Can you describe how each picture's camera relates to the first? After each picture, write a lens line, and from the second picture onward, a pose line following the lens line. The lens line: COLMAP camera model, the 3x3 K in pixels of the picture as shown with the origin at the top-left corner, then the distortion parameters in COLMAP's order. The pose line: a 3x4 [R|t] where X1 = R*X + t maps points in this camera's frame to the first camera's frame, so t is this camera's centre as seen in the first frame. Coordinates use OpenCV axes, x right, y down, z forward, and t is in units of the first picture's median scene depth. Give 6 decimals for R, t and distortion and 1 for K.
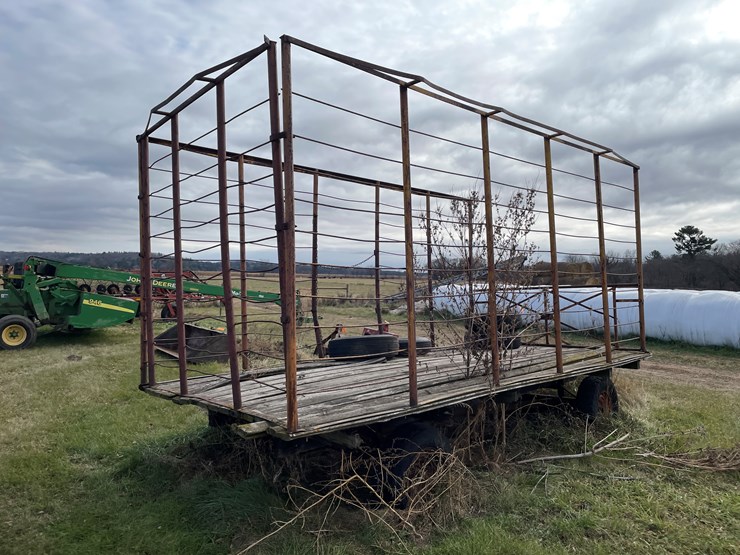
lens RADIAL K [[564.5, 0, 360.0], [0, 564.5, 277.1], [0, 0, 1]] dist [0.091670, -0.114477]
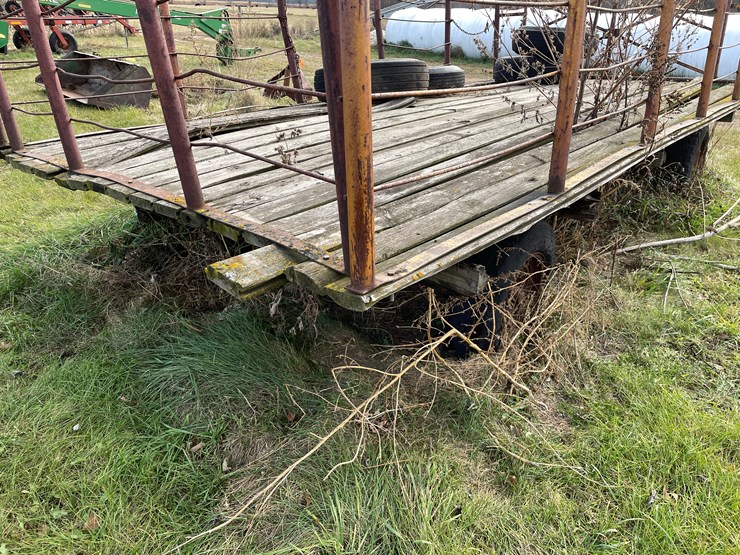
lens RADIAL K [[538.7, 0, 368.7], [0, 538.7, 298.5], [0, 0, 1]] dist [0.083046, -0.091410]
pose [[0.990299, -0.053189, 0.128369, -0.115310], [-0.012720, 0.885256, 0.464929, 0.074961], [-0.138369, -0.462052, 0.875992, 0.471548]]
